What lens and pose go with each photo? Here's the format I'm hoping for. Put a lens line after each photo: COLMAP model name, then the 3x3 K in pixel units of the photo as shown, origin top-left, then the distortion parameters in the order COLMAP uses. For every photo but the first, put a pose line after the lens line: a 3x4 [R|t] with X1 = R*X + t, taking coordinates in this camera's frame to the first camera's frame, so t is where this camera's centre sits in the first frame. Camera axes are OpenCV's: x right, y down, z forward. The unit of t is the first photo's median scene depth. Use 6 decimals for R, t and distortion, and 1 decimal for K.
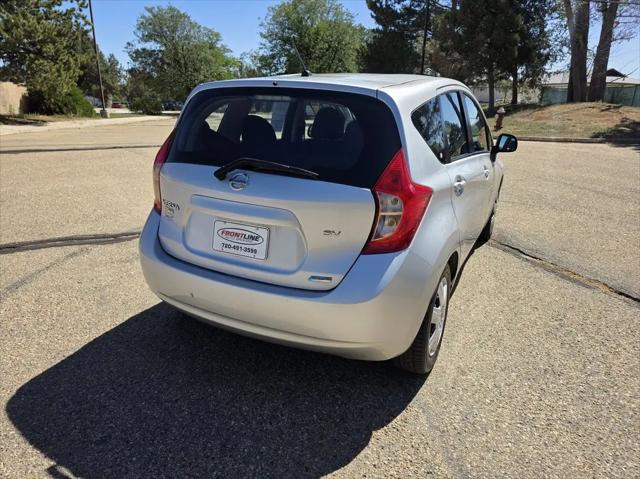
lens RADIAL K [[434.9, 0, 318.3], [0, 434.9, 248.1], [0, 0, 1]] dist [0.041554, -0.033984]
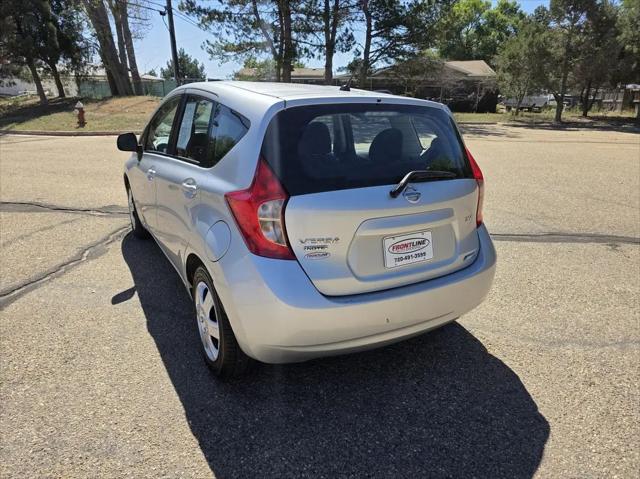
lens RADIAL K [[436.5, 0, 324.2], [0, 436.5, 239.2], [0, 0, 1]] dist [0.049499, -0.041437]
pose [[0.539490, -0.270234, 0.797449, -0.112270], [0.271406, 0.952358, 0.139116, -0.024355], [-0.797051, 0.141381, 0.587130, 0.053859]]
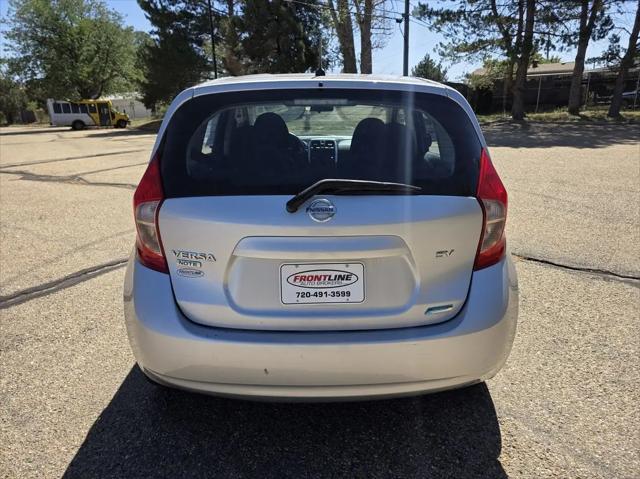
lens RADIAL K [[437.9, 0, 325.7], [0, 437.9, 243.9], [0, 0, 1]] dist [0.045131, -0.038984]
pose [[0.885365, -0.174675, 0.430833, -0.049866], [0.183196, 0.982830, 0.022006, -0.010465], [-0.427279, 0.059444, 0.902164, 0.028586]]
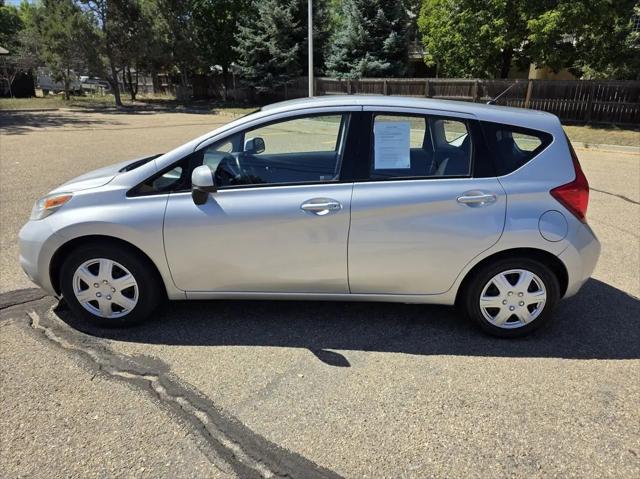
lens RADIAL K [[437.9, 0, 325.7], [0, 437.9, 243.9], [0, 0, 1]] dist [0.045131, -0.038984]
pose [[-0.456224, -0.326803, 0.827683, -0.127184], [0.262589, 0.839262, 0.476116, -0.095113], [-0.850239, 0.434556, -0.297076, 0.235559]]
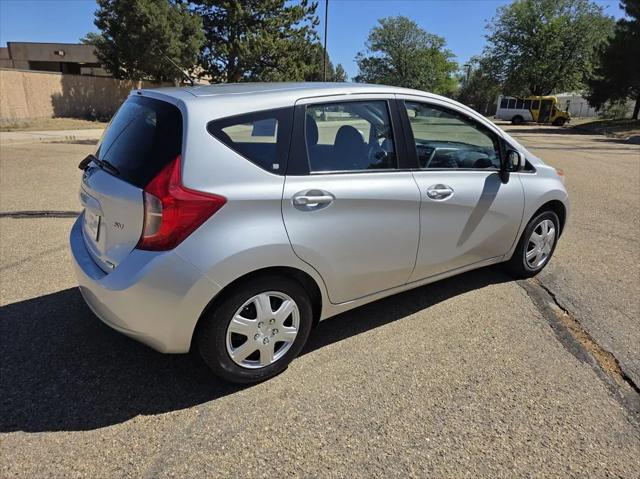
lens RADIAL K [[434.1, 0, 320.0], [0, 434.1, 239.5], [0, 0, 1]] dist [0.046357, -0.033302]
pose [[0.882843, 0.145929, -0.446422, 0.090871], [-0.157699, 0.987427, 0.010911, -0.008423], [0.442402, 0.060767, 0.894756, 0.020201]]
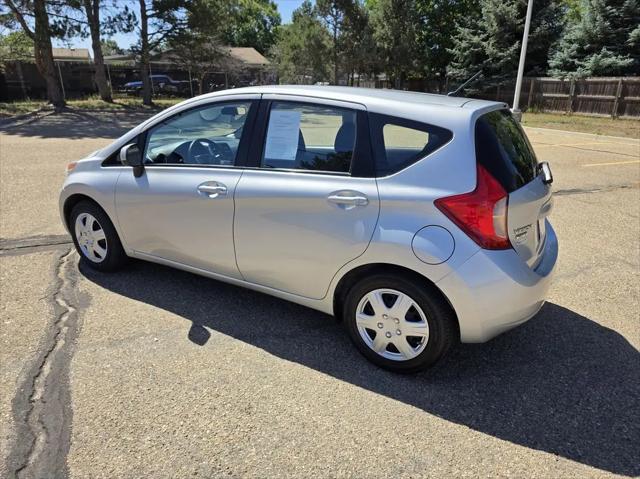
lens RADIAL K [[437.9, 0, 325.7], [0, 437.9, 243.9], [0, 0, 1]] dist [0.045131, -0.038984]
pose [[0.045076, -0.354599, 0.933931, -0.147436], [0.312103, 0.893084, 0.324027, -0.060497], [-0.948978, 0.276876, 0.150928, 0.142486]]
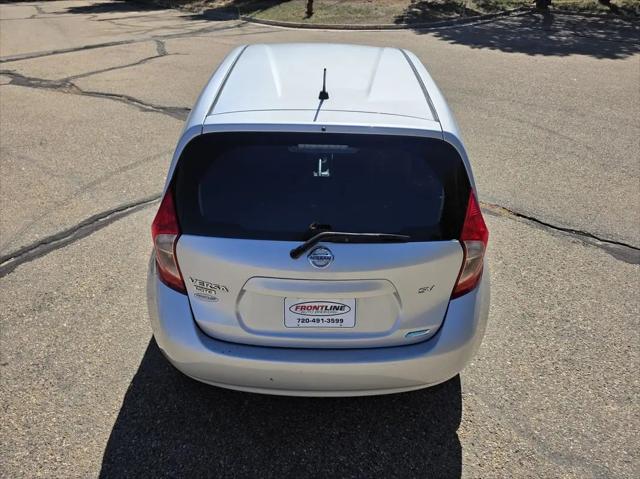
lens RADIAL K [[437.9, 0, 325.7], [0, 437.9, 243.9], [0, 0, 1]] dist [0.045131, -0.038984]
pose [[0.891008, -0.249545, 0.379252, -0.047952], [0.151945, 0.951121, 0.268853, -0.039792], [-0.427805, -0.181925, 0.885373, 0.020933]]
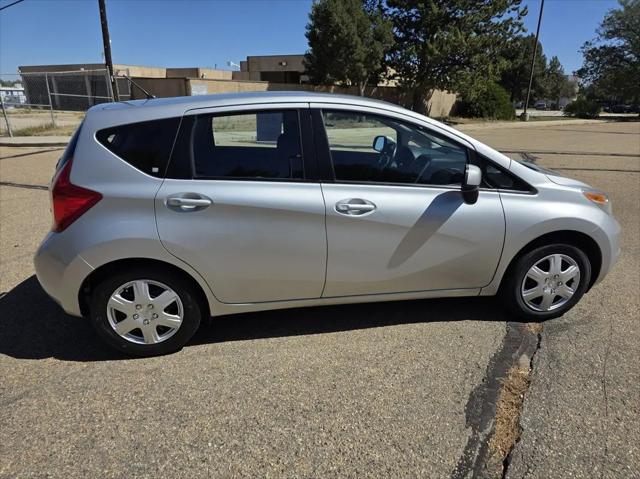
lens RADIAL K [[434.1, 0, 320.0], [0, 434.1, 239.5], [0, 0, 1]] dist [0.046357, -0.033302]
pose [[0.585680, 0.237151, -0.775073, 0.155718], [-0.253942, 0.961785, 0.102390, -0.028591], [0.769735, 0.136856, 0.623521, 0.071623]]
